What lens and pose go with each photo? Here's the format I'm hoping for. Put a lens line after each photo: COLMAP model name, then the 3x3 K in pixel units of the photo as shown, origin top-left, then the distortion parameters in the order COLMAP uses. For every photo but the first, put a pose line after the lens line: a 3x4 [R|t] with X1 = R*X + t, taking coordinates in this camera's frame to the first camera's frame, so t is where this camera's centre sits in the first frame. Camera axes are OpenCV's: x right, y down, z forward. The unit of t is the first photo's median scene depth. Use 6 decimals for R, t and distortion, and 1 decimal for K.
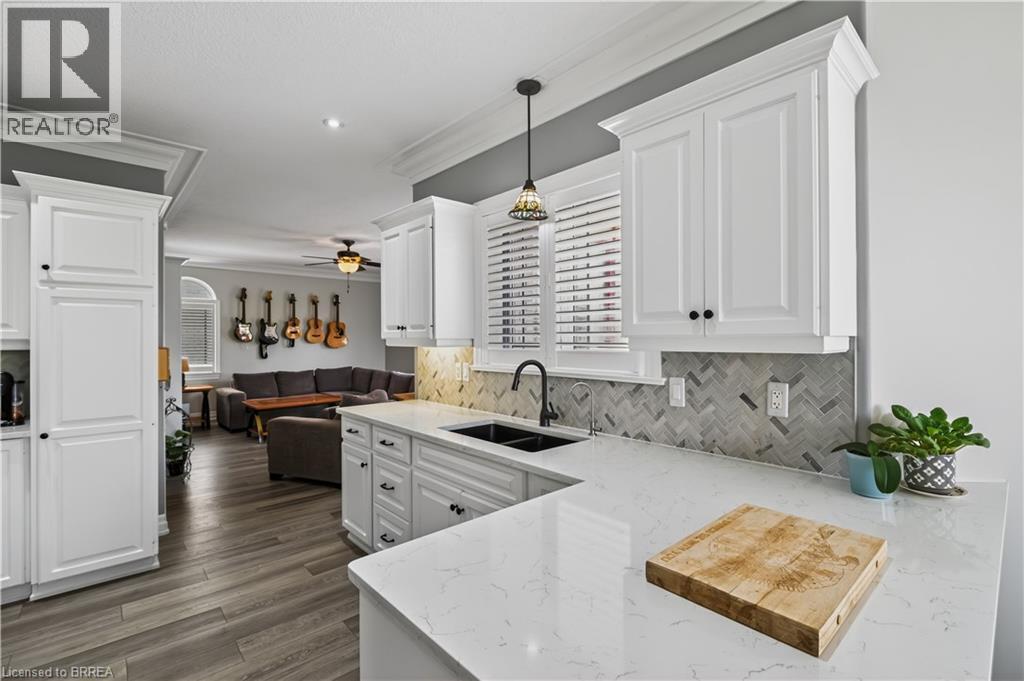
lens RADIAL K [[460.1, 0, 516.1], [0, 460.1, 337.2], [0, 0, 1]] dist [0.001197, -0.001254]
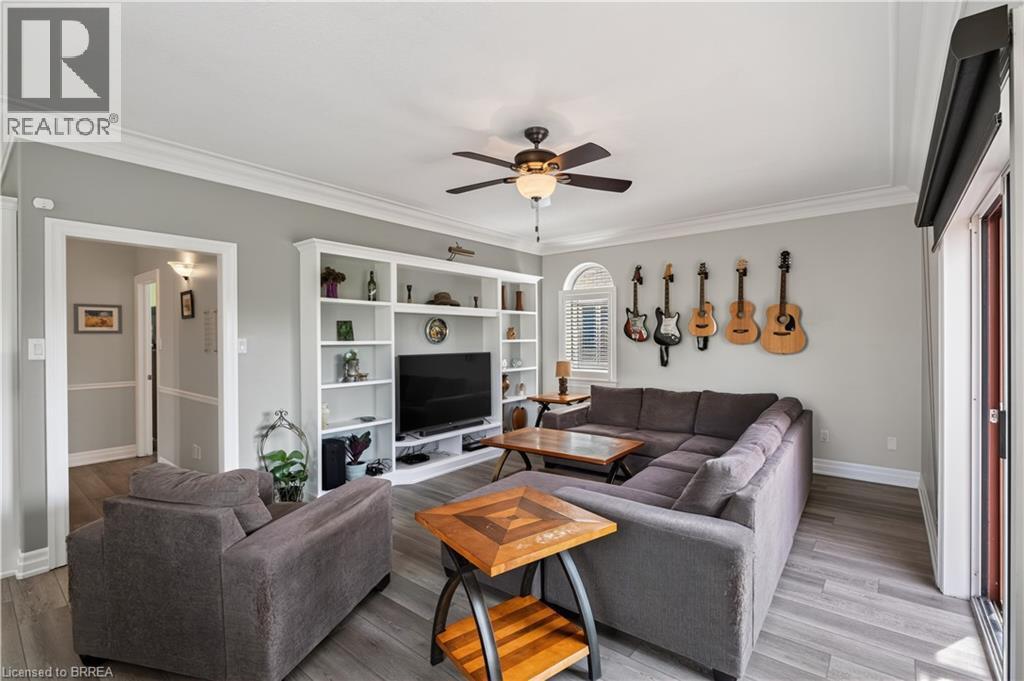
lens RADIAL K [[460.1, 0, 518.6], [0, 460.1, 343.7], [0, 0, 1]] dist [0.001197, -0.001254]
pose [[0.151539, 0.002231, -0.988449, 0.082581], [-0.000072, 0.999997, 0.002246, 0.011671], [0.988451, -0.000269, 0.151539, 0.700303]]
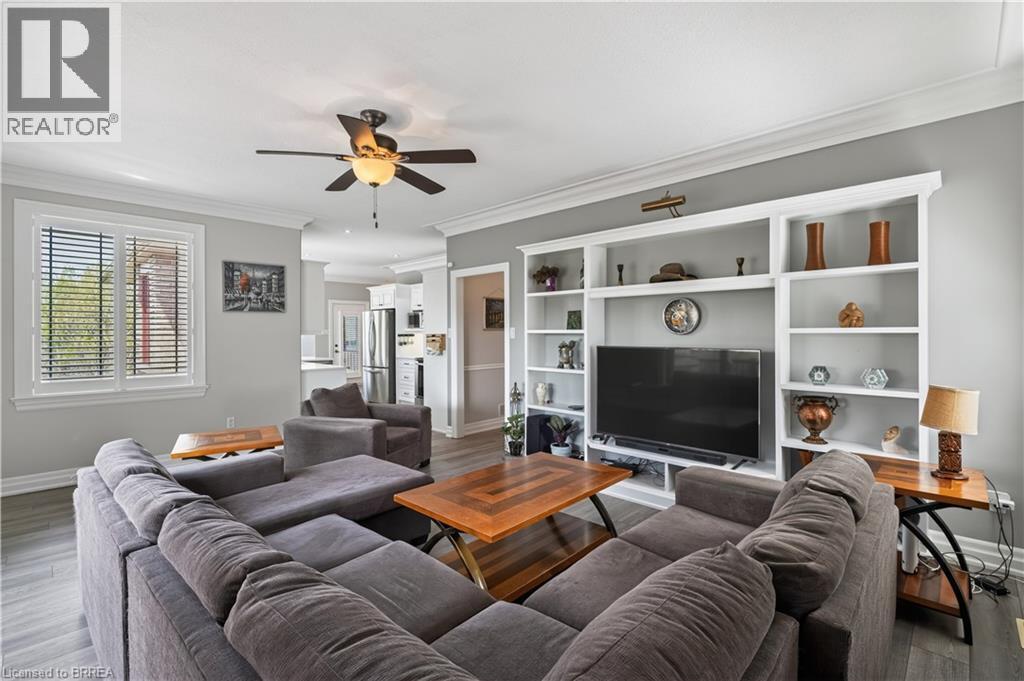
lens RADIAL K [[460.1, 0, 518.0], [0, 460.1, 334.4], [0, 0, 1]] dist [0.001197, -0.001254]
pose [[-0.996260, -0.000697, -0.086406, -0.380659], [-0.001881, 0.999905, 0.013622, 0.007675], [0.086388, 0.013733, -0.996167, 1.158281]]
